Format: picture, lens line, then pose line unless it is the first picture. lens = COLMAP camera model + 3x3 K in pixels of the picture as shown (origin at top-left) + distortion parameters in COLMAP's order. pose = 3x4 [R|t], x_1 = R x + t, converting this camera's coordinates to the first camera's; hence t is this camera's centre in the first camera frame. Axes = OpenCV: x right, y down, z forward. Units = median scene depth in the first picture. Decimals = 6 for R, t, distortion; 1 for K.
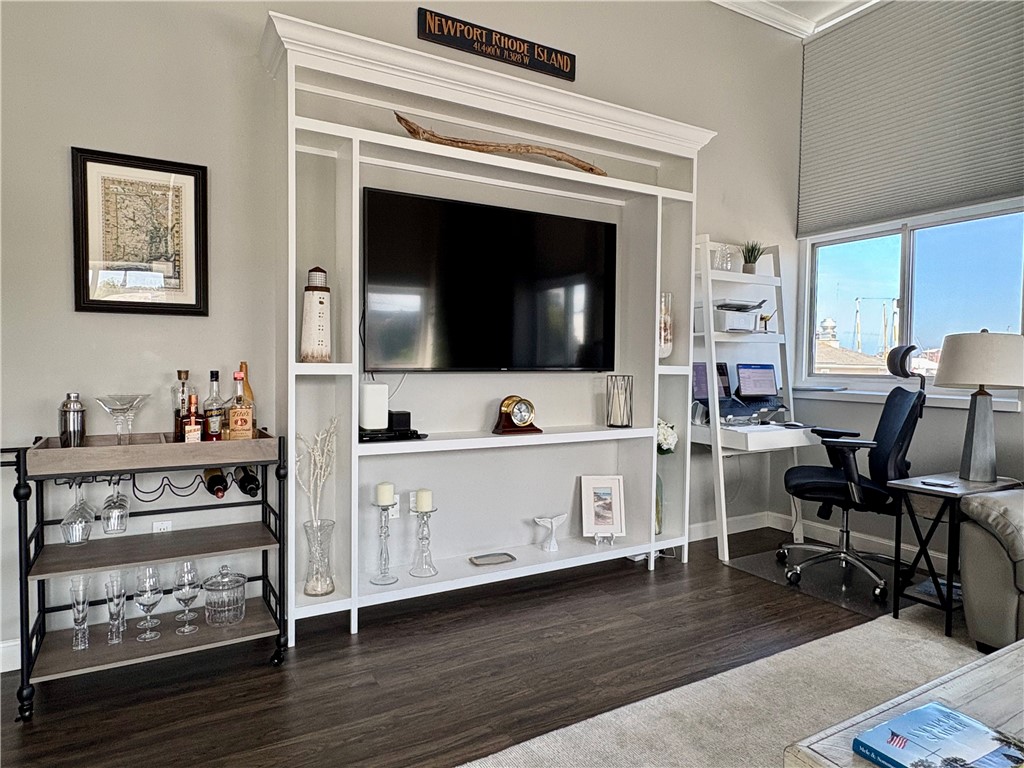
lens RADIAL K [[617.0, 0, 512.0], [0, 617.0, 384.0], [0, 0, 1]] dist [-0.000556, 0.000633]
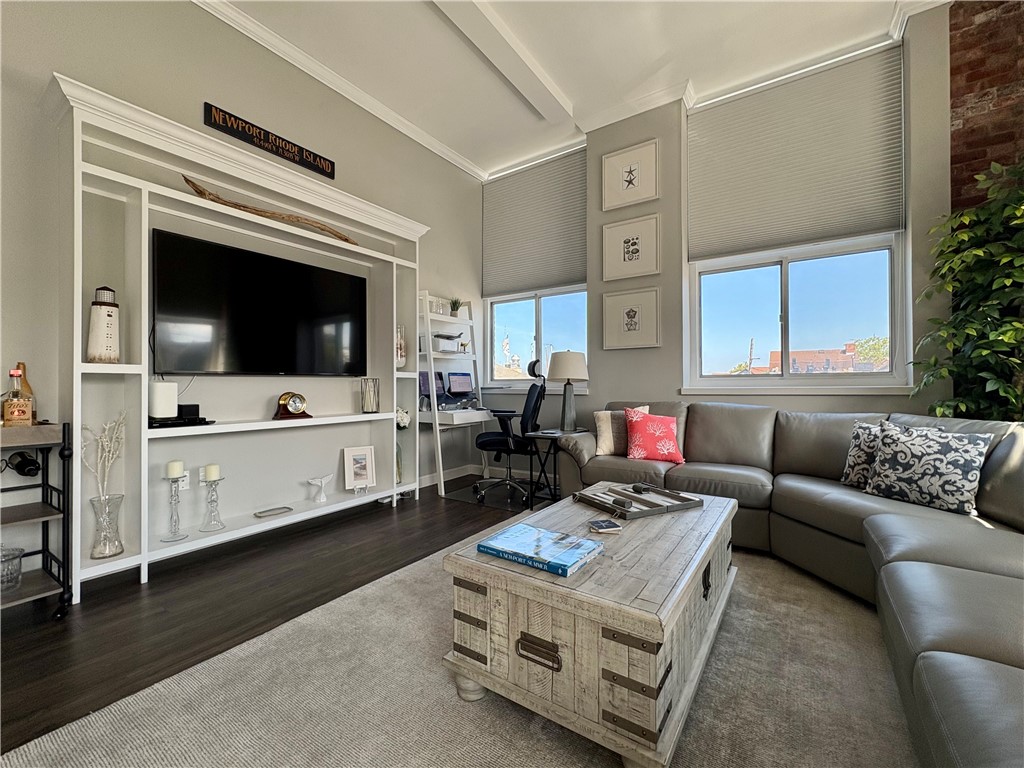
lens RADIAL K [[432.1, 0, 512.0], [0, 432.1, 384.0], [0, 0, 1]] dist [-0.000075, -0.000023]
pose [[0.899527, -0.013727, 0.436649, 0.030832], [0.032175, 0.998873, -0.034880, 0.054291], [-0.435679, 0.045425, 0.898955, -0.104607]]
